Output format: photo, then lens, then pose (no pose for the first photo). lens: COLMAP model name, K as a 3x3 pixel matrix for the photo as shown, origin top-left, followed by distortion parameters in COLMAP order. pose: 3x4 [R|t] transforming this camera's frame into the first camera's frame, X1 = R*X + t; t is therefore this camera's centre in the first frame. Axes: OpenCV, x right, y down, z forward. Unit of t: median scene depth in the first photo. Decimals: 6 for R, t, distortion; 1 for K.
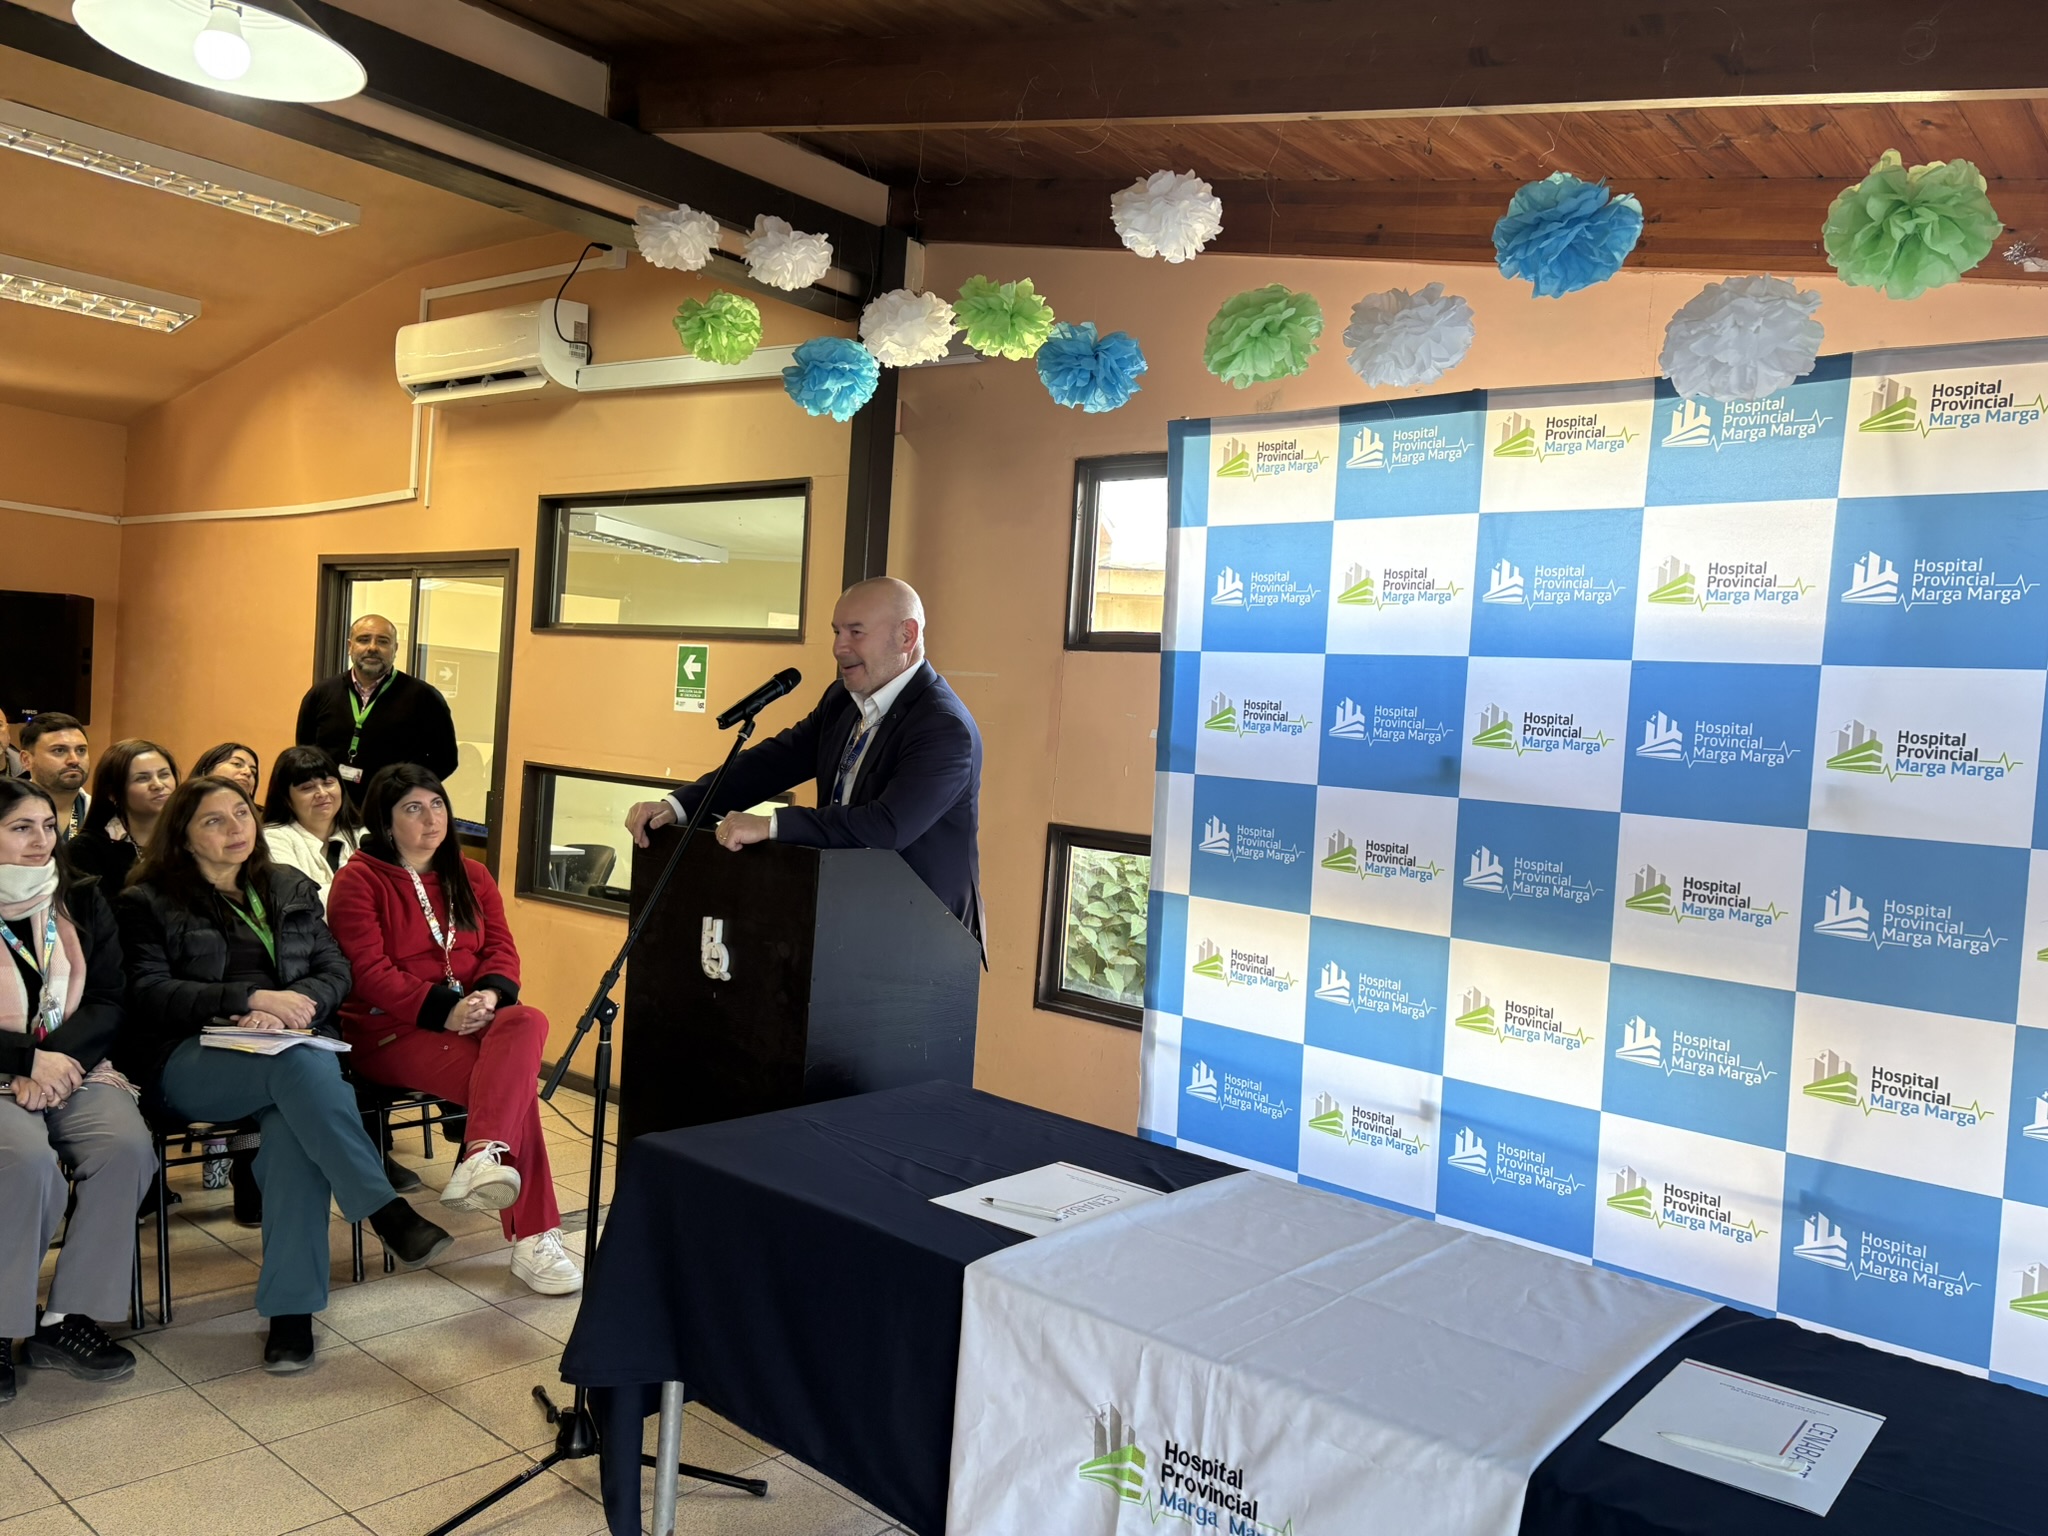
lens RADIAL K [[1558.8, 0, 1014.0], [0, 1558.8, 789.3], [0, 0, 1]] dist [0.029212, -0.012633]
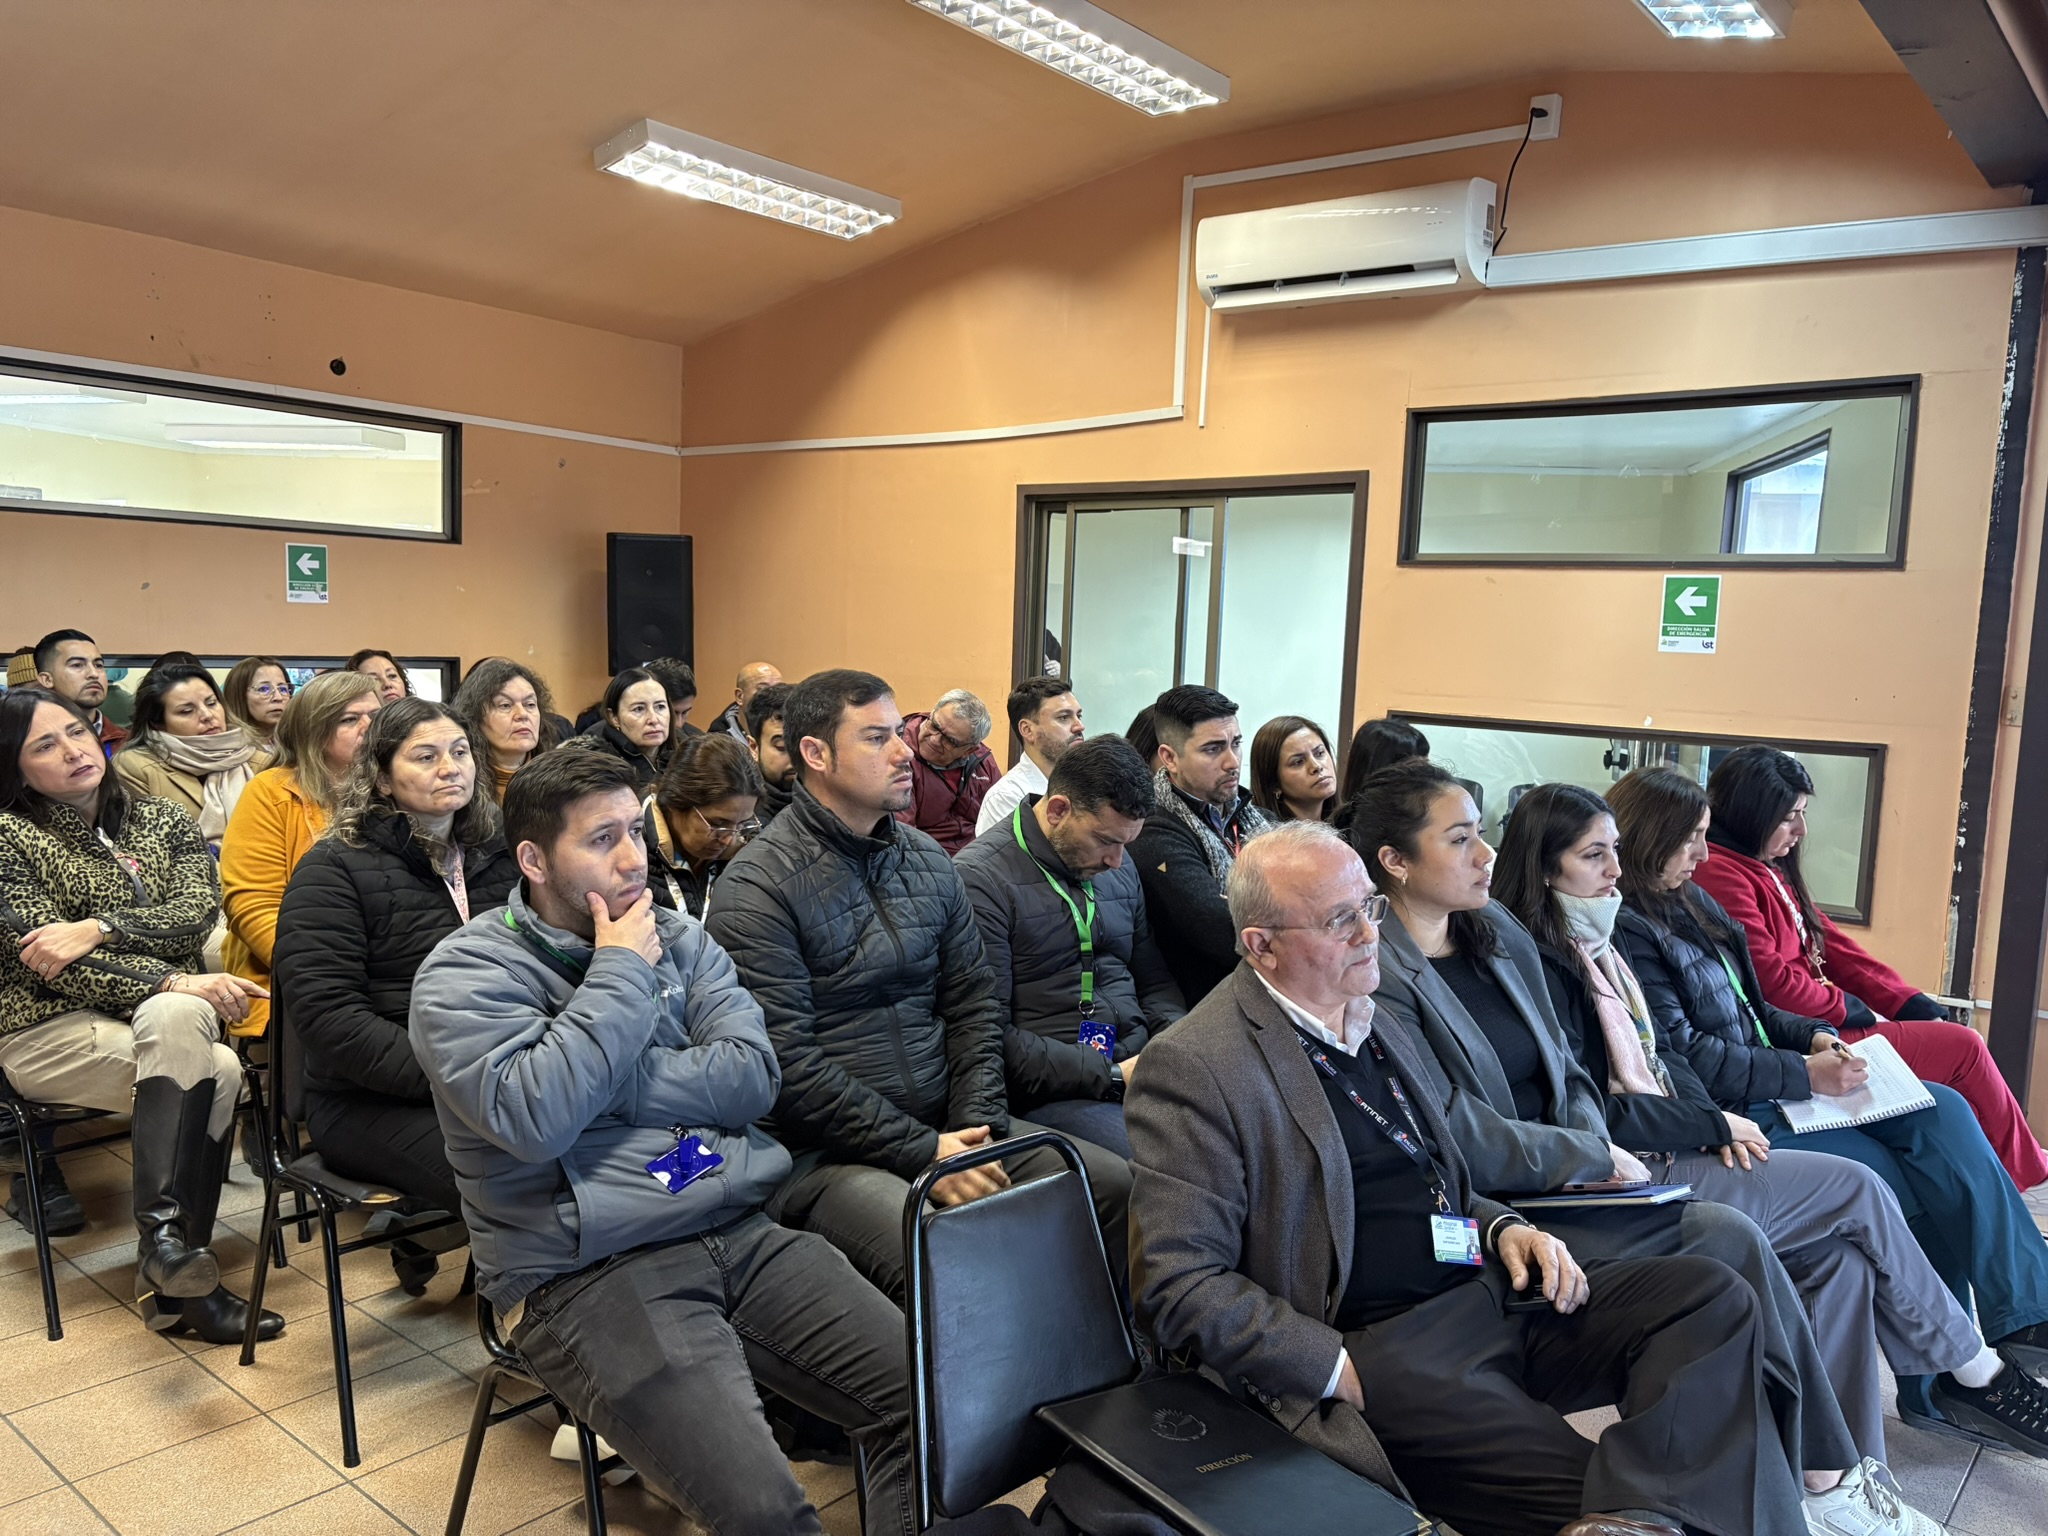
lens RADIAL K [[1558.8, 0, 1025.4], [0, 1558.8, 764.6], [0, 0, 1]] dist [0.029212, -0.012633]
pose [[0.999312, -0.034970, 0.012363, -0.531959], [0.034304, 0.998133, 0.050530, -0.039768], [-0.014107, -0.050071, 0.998646, 0.115492]]
